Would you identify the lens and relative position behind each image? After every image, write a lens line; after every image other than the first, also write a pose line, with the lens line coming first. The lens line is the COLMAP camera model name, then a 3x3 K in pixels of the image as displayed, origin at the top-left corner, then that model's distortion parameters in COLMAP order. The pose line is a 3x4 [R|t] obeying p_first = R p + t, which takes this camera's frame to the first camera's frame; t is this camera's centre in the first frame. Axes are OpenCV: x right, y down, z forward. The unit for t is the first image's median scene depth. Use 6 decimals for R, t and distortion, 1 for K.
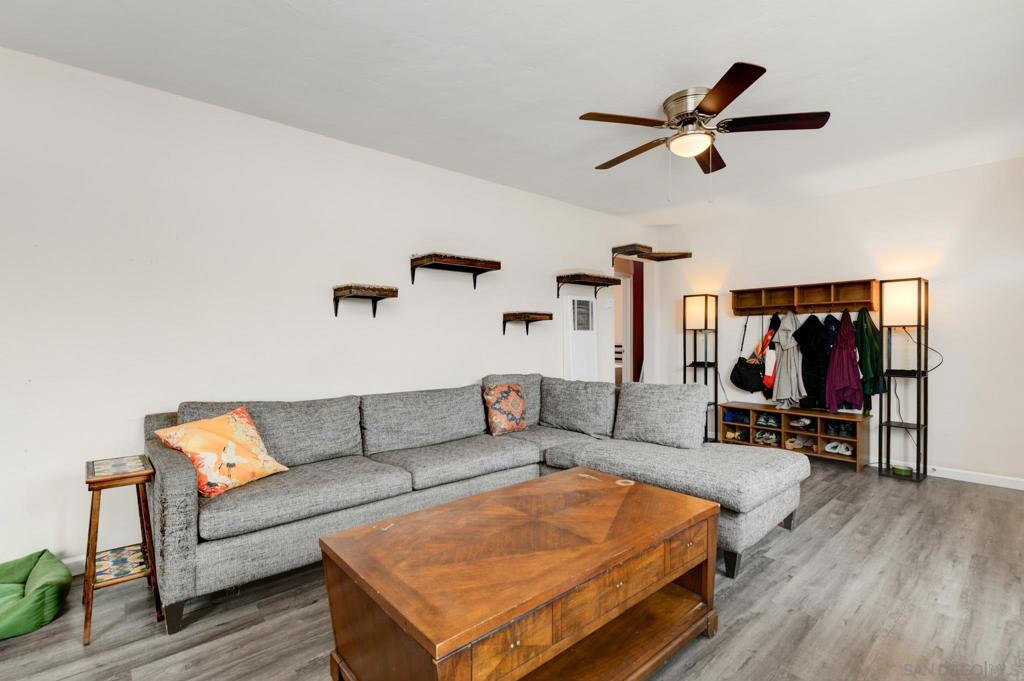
lens RADIAL K [[465.9, 0, 509.0], [0, 465.9, 342.9], [0, 0, 1]] dist [0.000109, -0.005957]
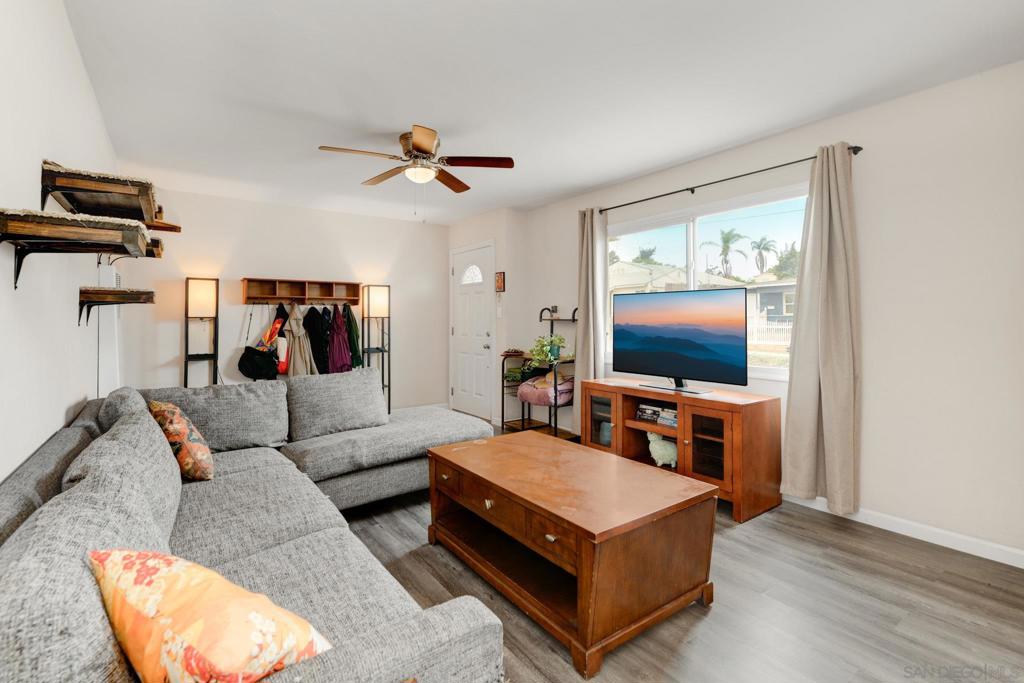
lens RADIAL K [[465.9, 0, 529.1], [0, 465.9, 307.0], [0, 0, 1]] dist [0.000109, -0.005957]
pose [[0.069427, 0.031454, 0.997091, -0.490710], [0.011726, 0.999408, -0.032344, -0.014060], [-0.997518, 0.013937, 0.069017, 0.364941]]
